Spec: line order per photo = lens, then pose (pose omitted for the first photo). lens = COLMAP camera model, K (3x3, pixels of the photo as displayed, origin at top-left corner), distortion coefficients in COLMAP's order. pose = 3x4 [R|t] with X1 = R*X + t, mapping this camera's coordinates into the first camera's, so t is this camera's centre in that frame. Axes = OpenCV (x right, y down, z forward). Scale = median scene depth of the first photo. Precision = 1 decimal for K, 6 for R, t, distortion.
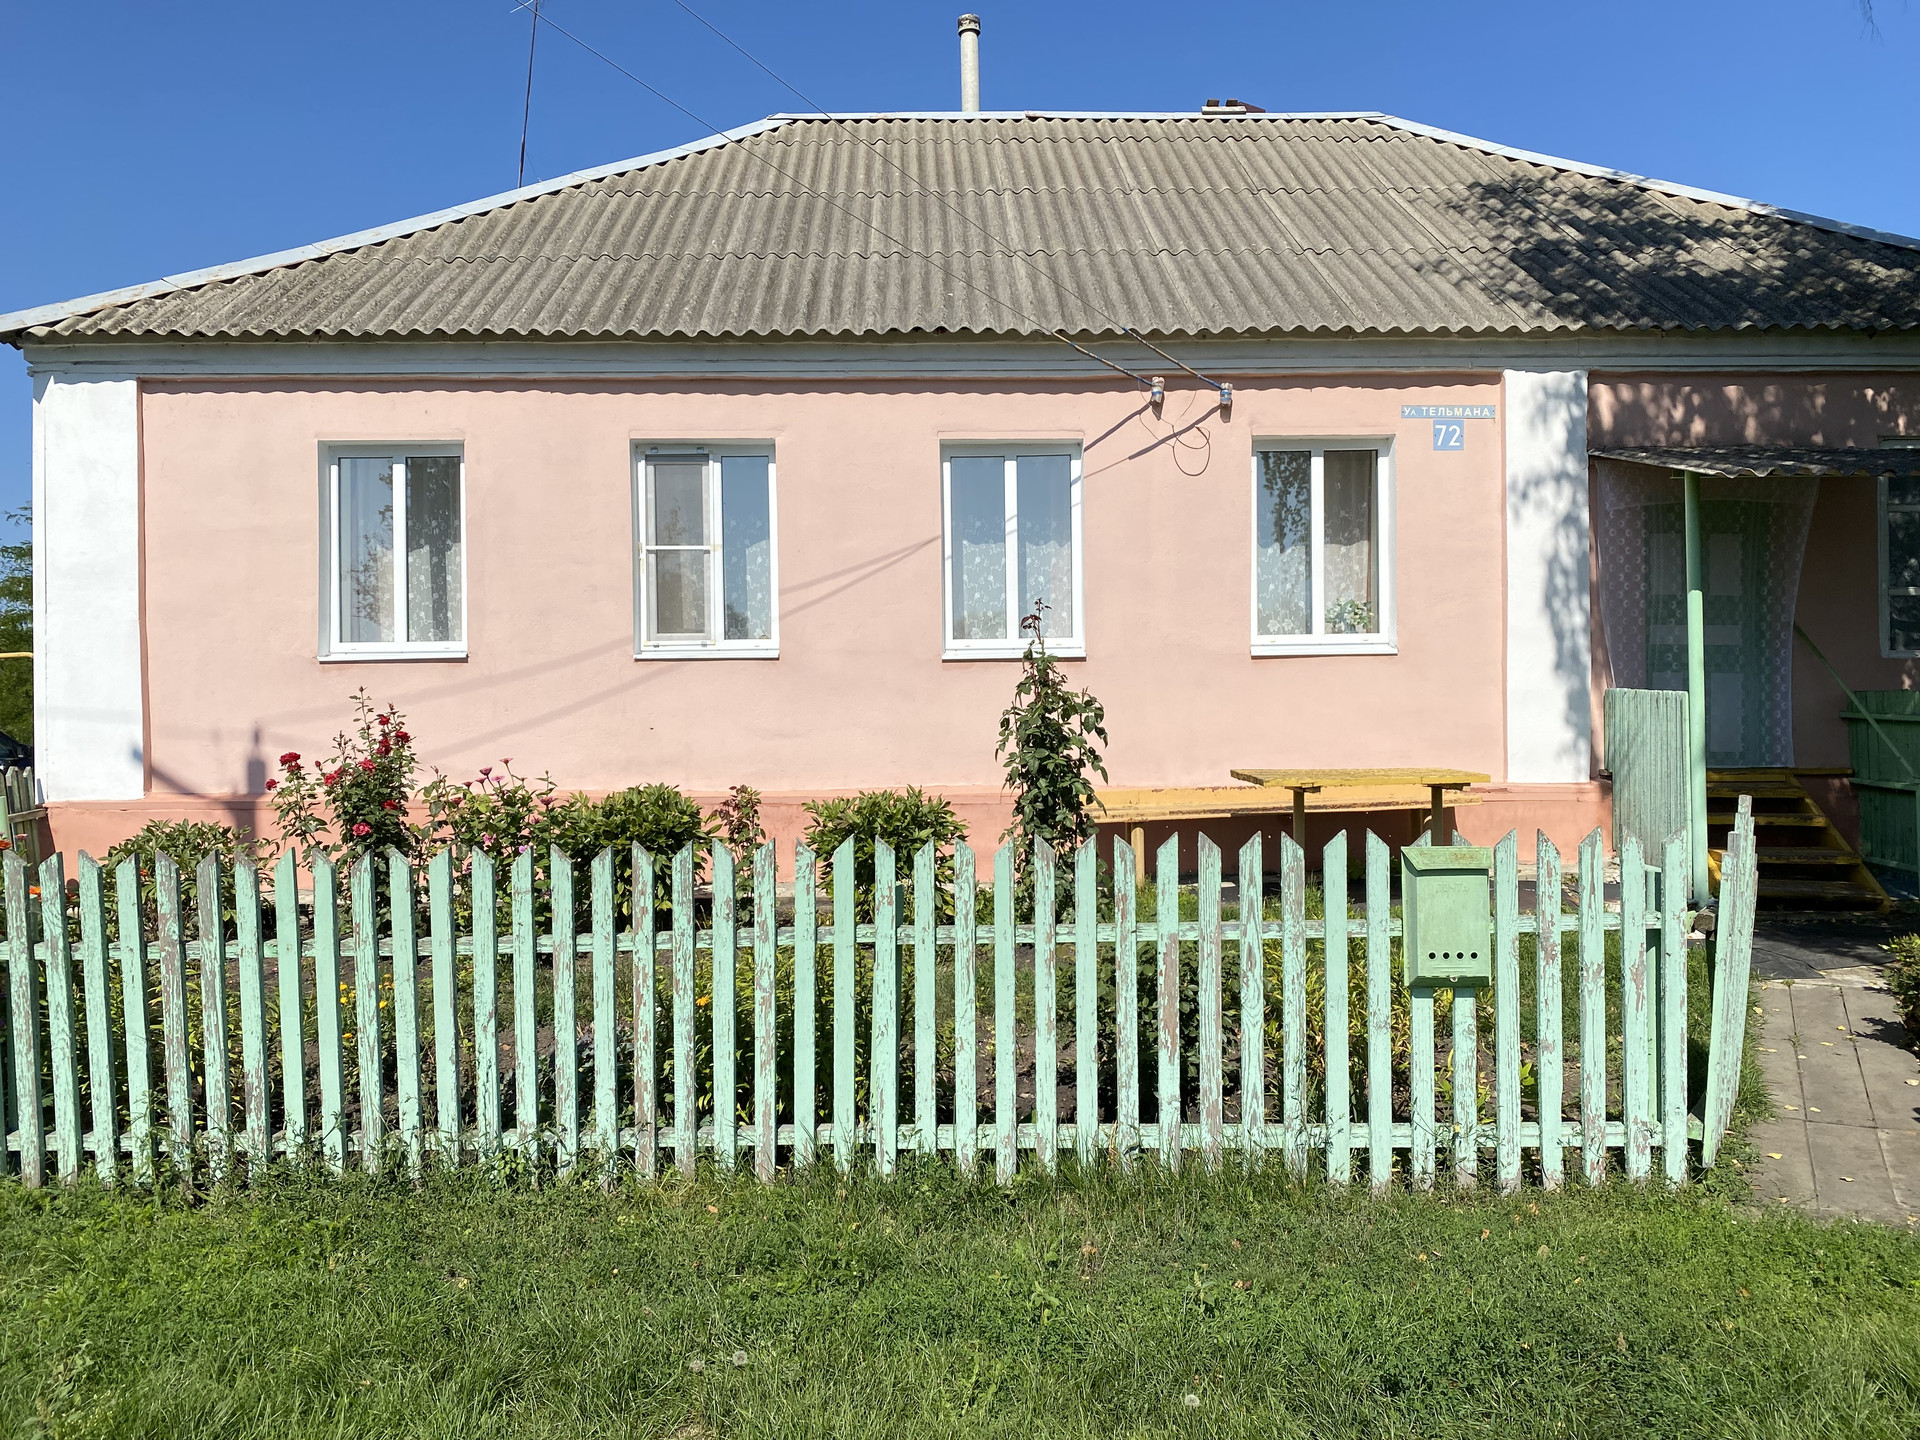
lens RADIAL K [[1467.9, 0, 962.8], [0, 1467.9, 709.2], [0, 0, 1]] dist [0.041786, -0.038067]
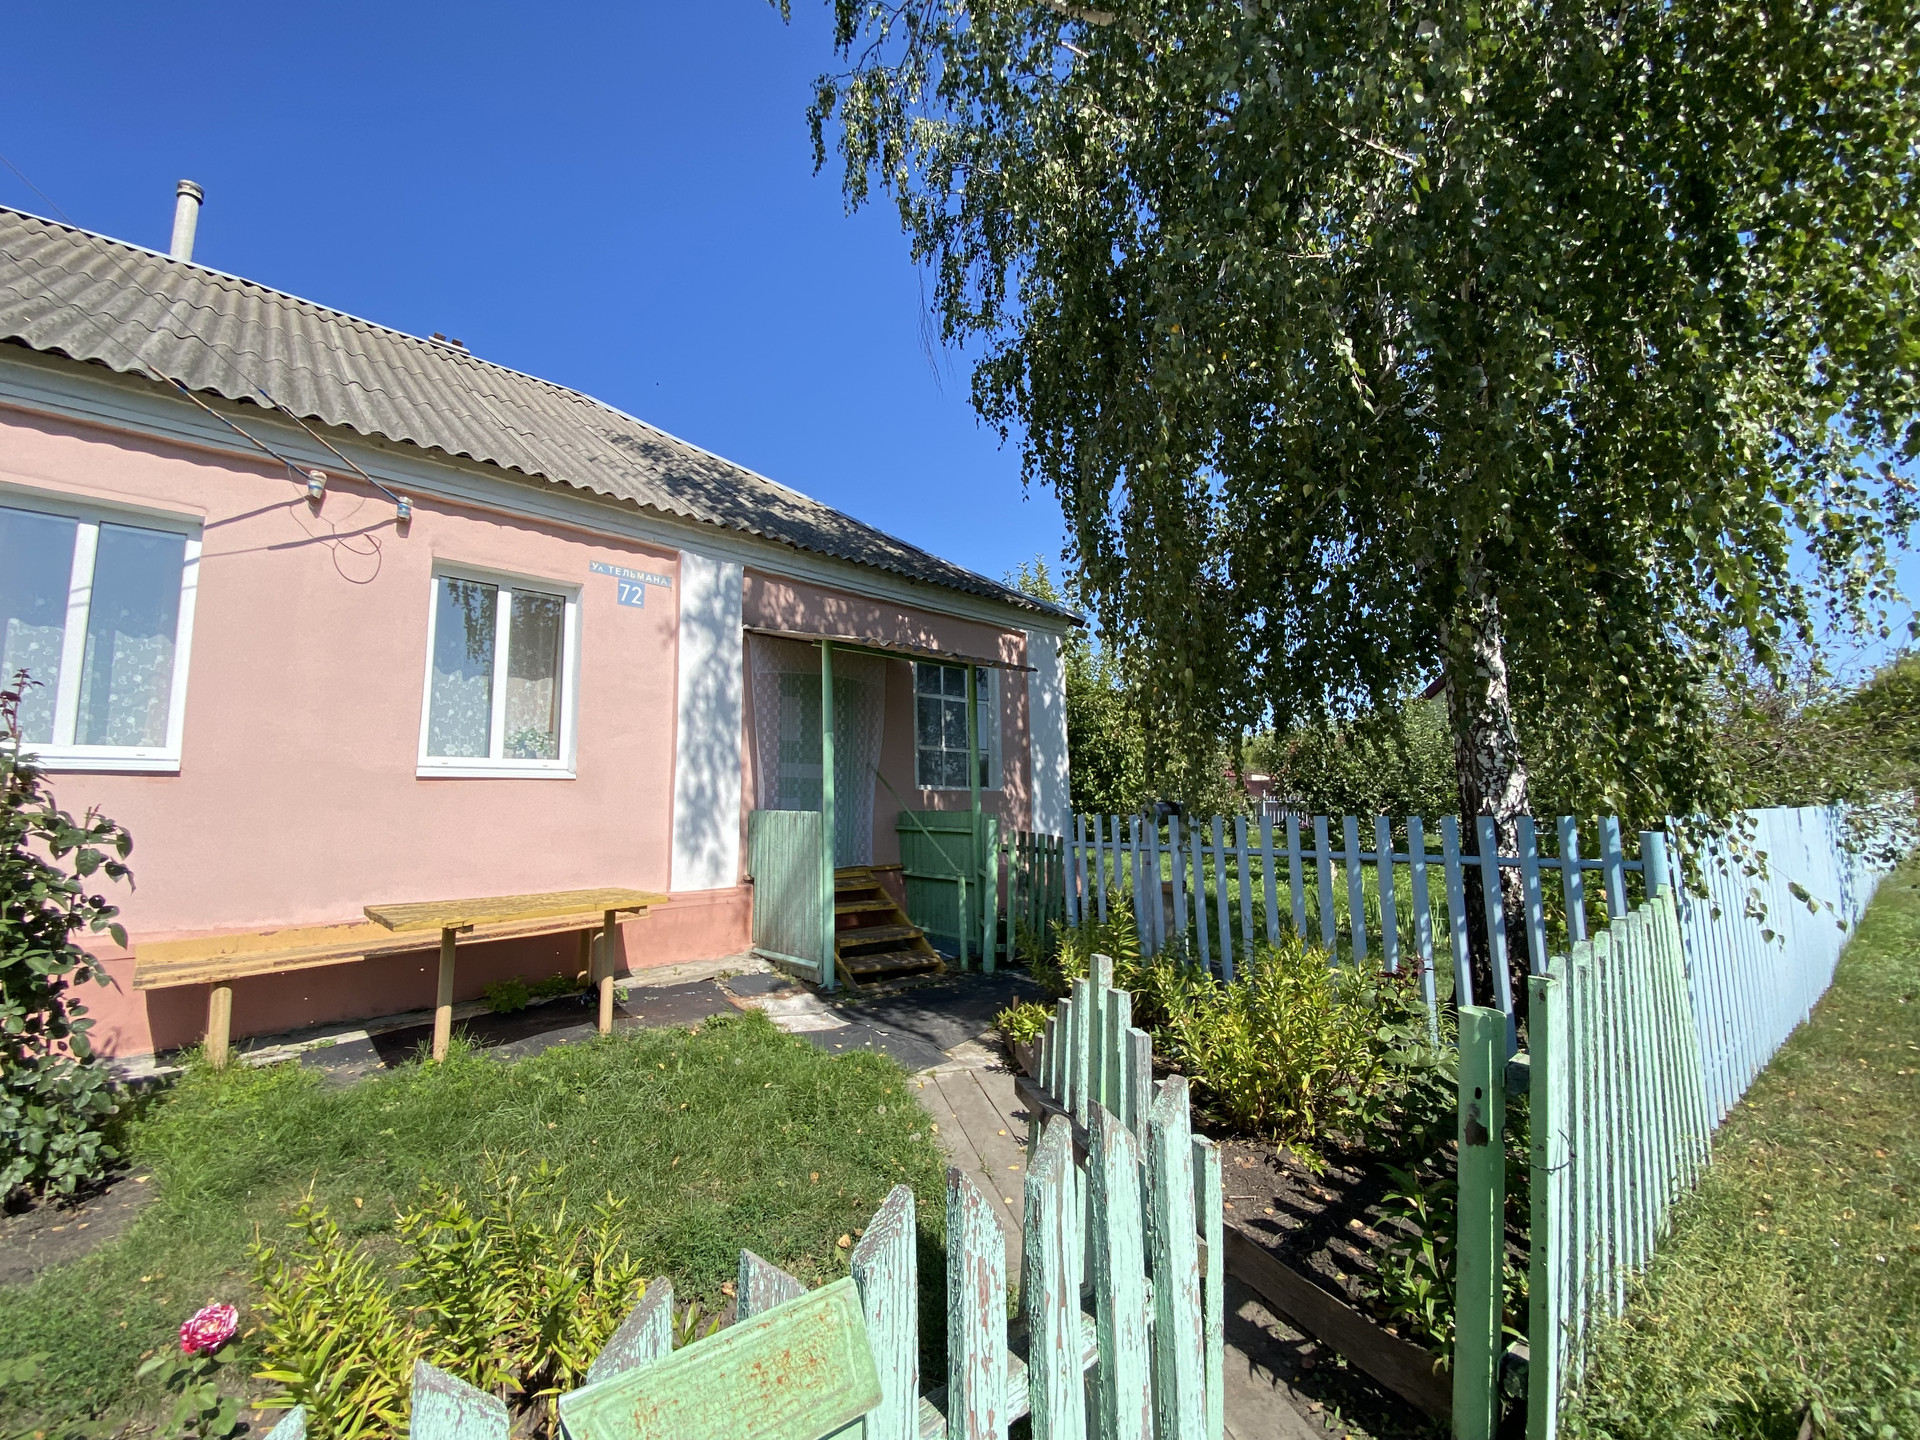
lens RADIAL K [[777.2, 0, 947.4], [0, 777.2, 715.7], [0, 0, 1]] dist [0.017525, -0.018234]
pose [[0.744189, 0.081088, 0.663030, 0.114541], [0.011439, 0.990912, -0.134026, -0.003278], [-0.667872, 0.107325, 0.736498, 0.390696]]
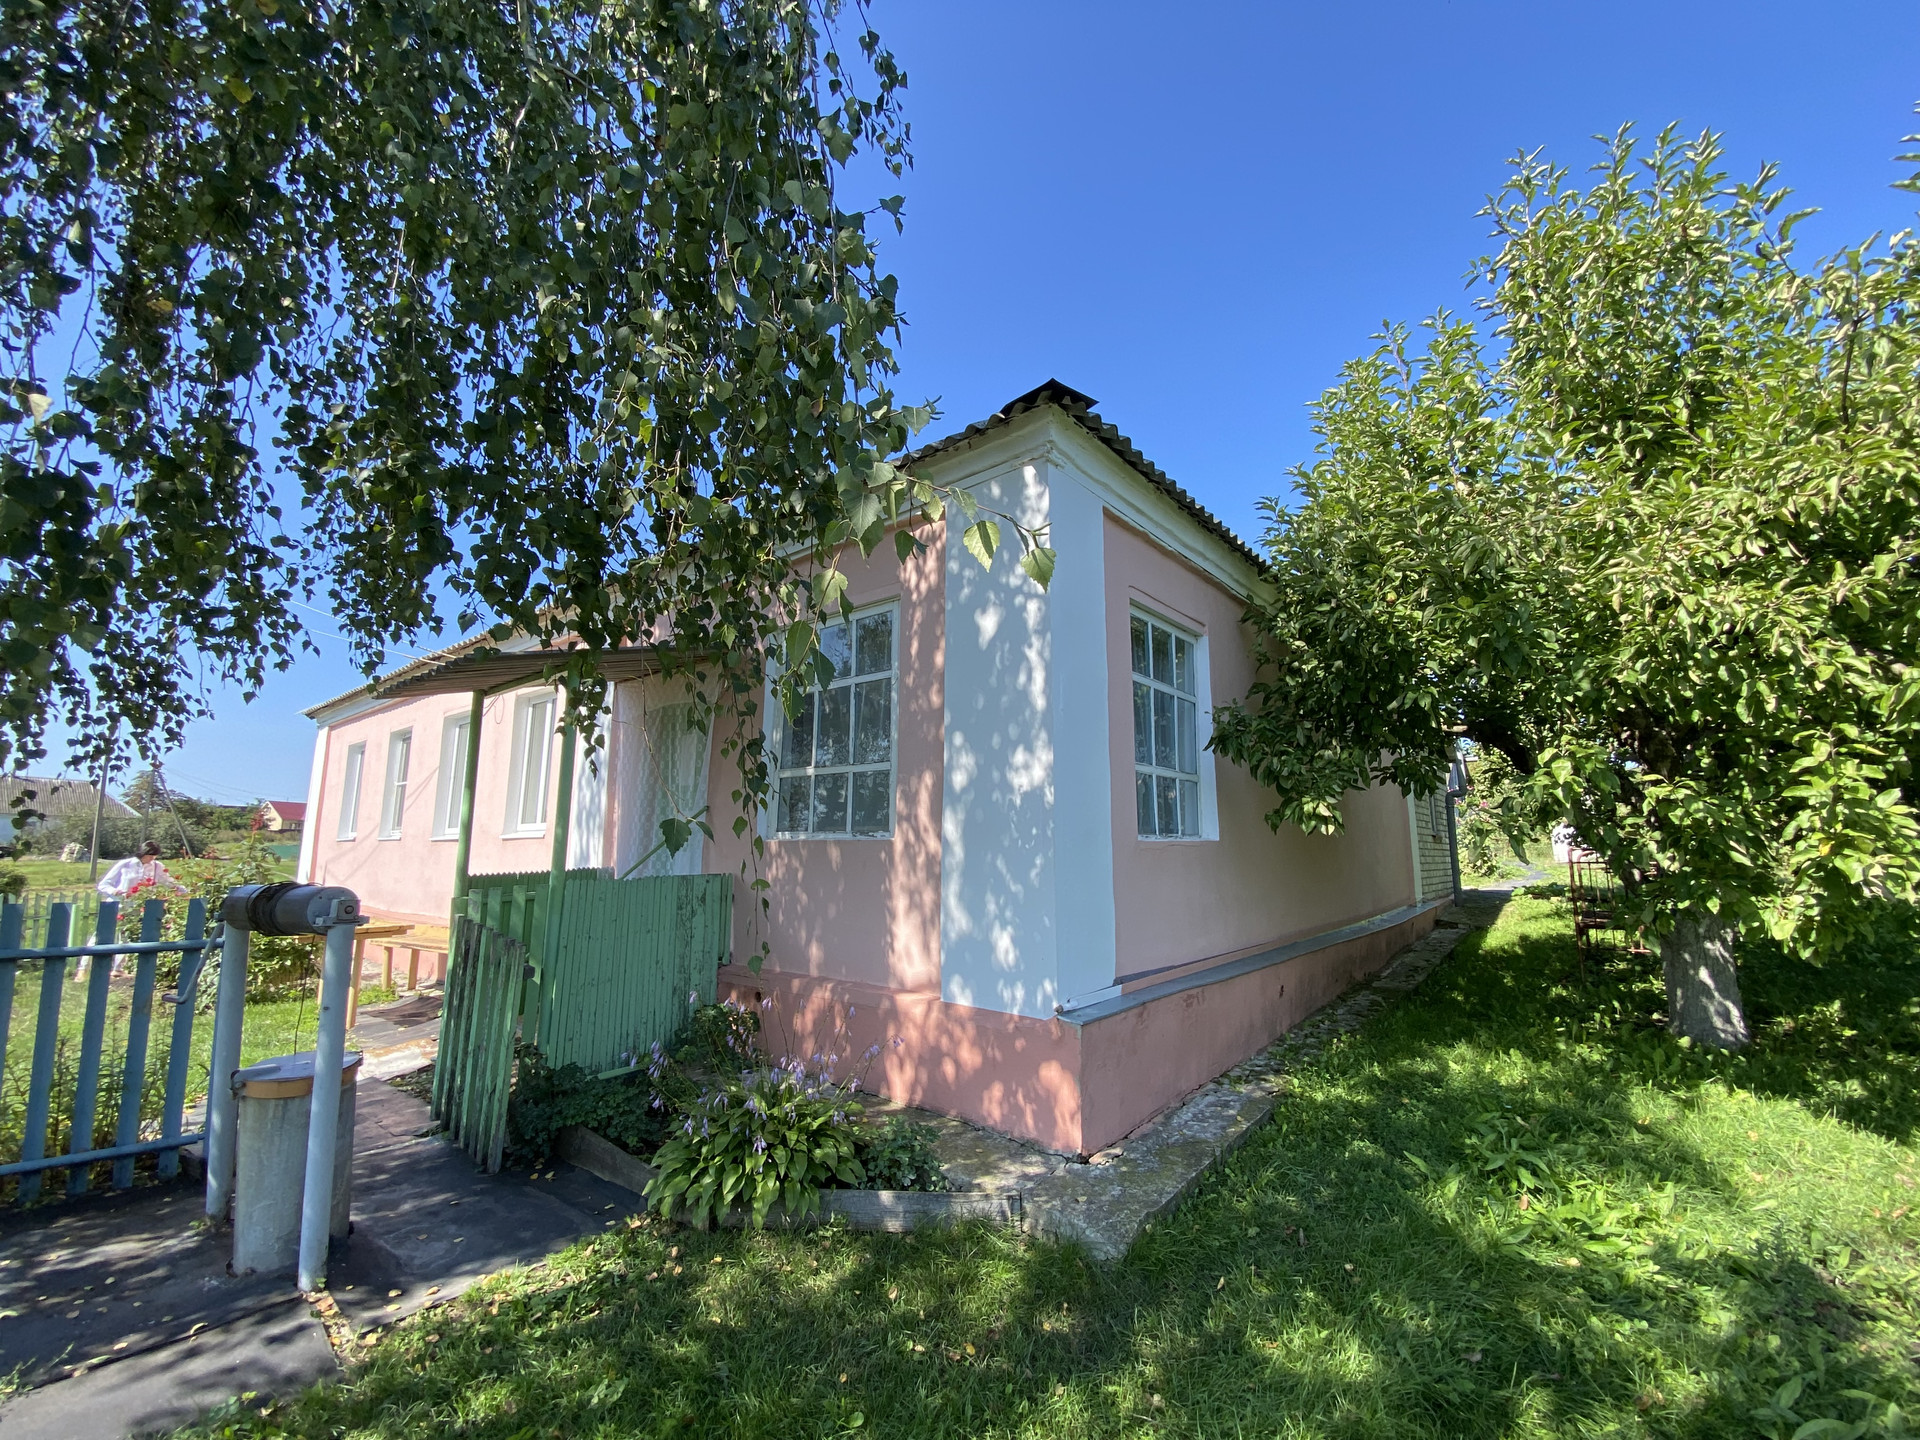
lens RADIAL K [[777.2, 0, 947.4], [0, 777.2, 715.7], [0, 0, 1]] dist [0.017525, -0.018234]
pose [[0.753900, -0.102323, -0.648973, 1.087724], [-0.007240, 0.986443, -0.163942, -0.031113], [0.656950, 0.128294, 0.742939, 0.684730]]
